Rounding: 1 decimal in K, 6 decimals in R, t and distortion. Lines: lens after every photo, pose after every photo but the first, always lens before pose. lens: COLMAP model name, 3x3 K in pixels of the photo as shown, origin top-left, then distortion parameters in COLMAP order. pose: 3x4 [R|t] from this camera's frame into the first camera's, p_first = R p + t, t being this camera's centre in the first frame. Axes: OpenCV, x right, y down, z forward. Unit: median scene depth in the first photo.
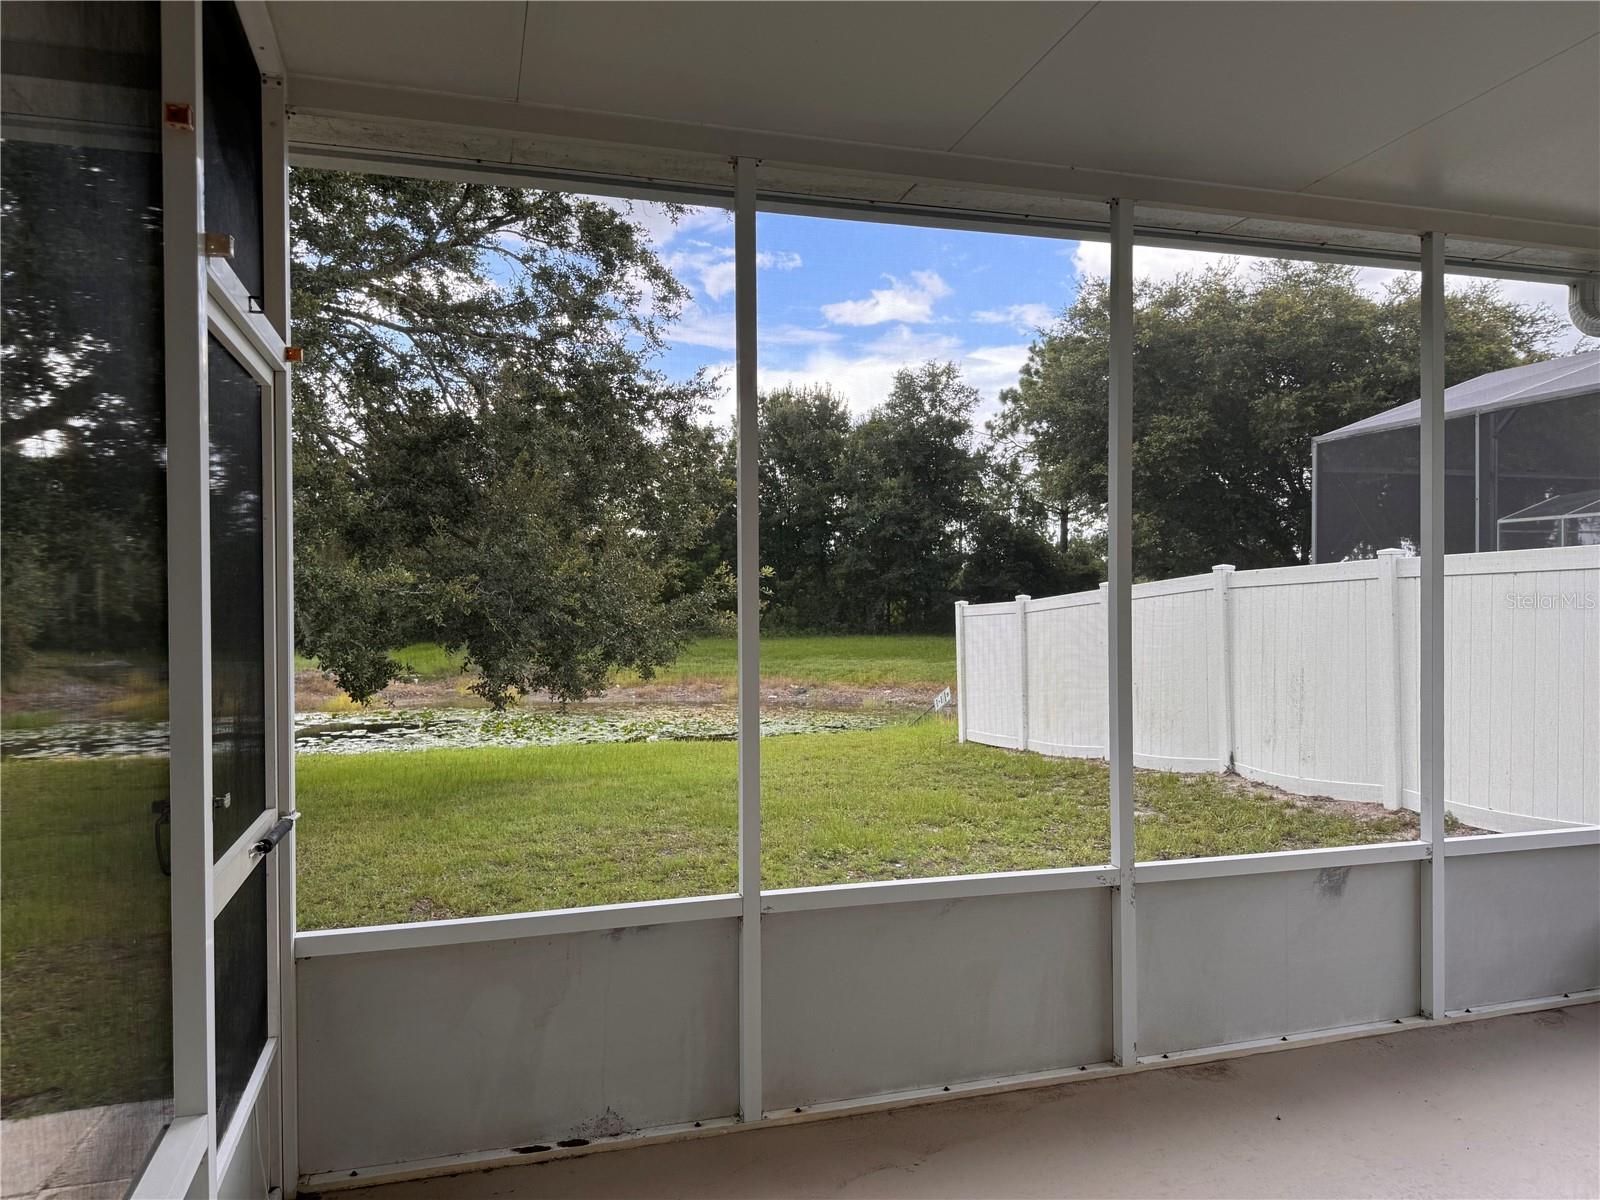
lens RADIAL K [[1124.2, 0, 802.0], [0, 1124.2, 605.3], [0, 0, 1]] dist [0.050848, -0.039474]
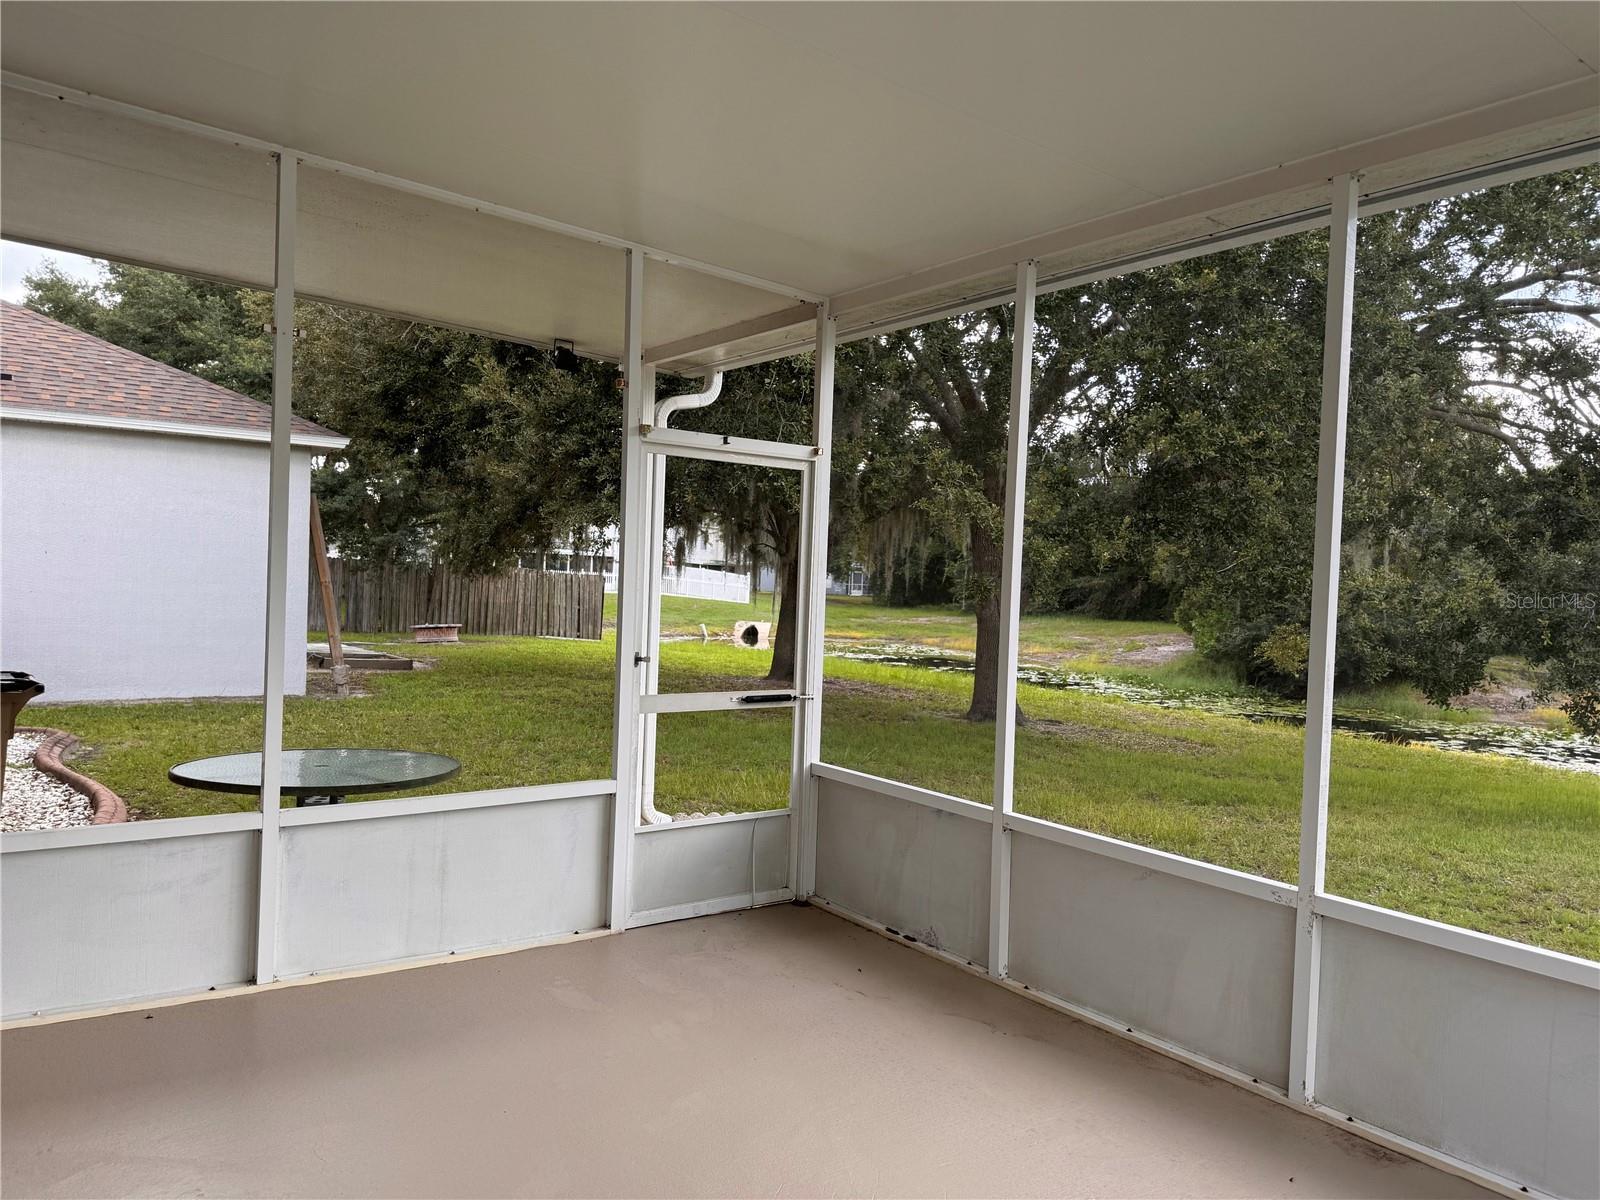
lens RADIAL K [[1124.2, 0, 802.3], [0, 1124.2, 597.5], [0, 0, 1]] dist [0.050848, -0.039474]
pose [[0.342241, 0.038470, -0.938825, 1.105790], [-0.035419, 0.998980, 0.028023, -0.029153], [0.938945, 0.023662, 0.343254, 0.299288]]
